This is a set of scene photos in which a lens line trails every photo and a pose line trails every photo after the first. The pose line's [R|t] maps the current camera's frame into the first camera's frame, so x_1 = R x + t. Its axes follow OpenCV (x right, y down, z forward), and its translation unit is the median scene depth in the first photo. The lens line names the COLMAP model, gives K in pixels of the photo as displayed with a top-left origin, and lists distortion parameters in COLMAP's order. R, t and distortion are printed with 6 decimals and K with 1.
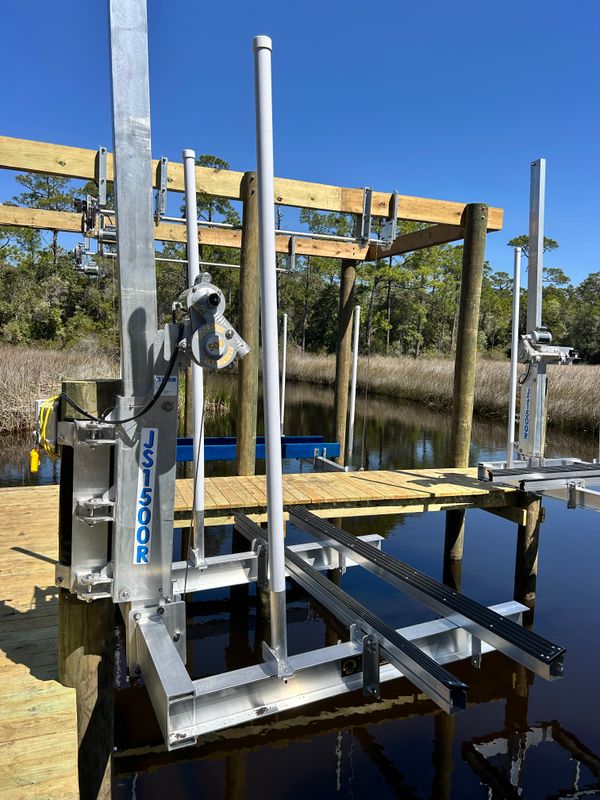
lens RADIAL K [[582.3, 0, 302.1], [0, 582.3, 395.0], [0, 0, 1]] dist [0.025646, -0.013903]
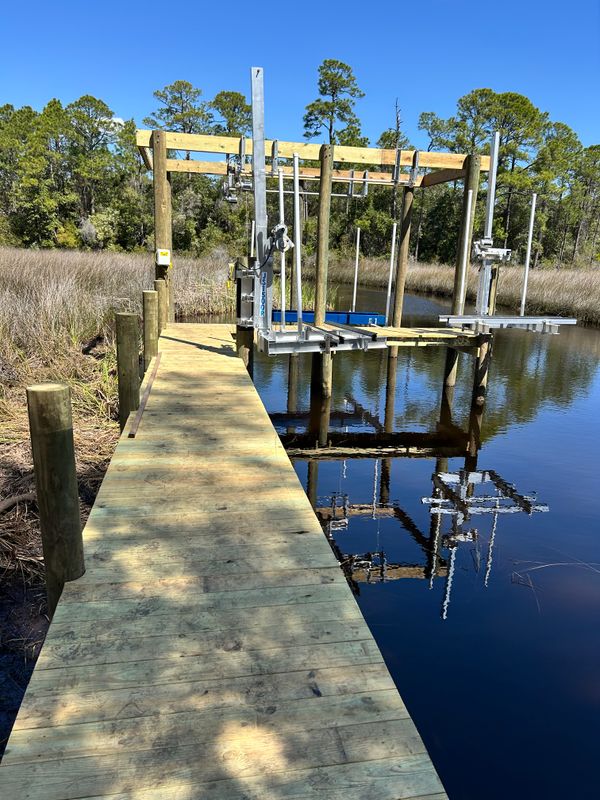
lens RADIAL K [[582.3, 0, 303.6], [0, 582.3, 406.4], [0, 0, 1]] dist [0.025646, -0.013903]
pose [[0.979141, 0.051848, -0.196456, 0.222268], [-0.018643, 0.985741, 0.167234, 0.089125], [0.202325, -0.160083, 0.966146, -0.780363]]
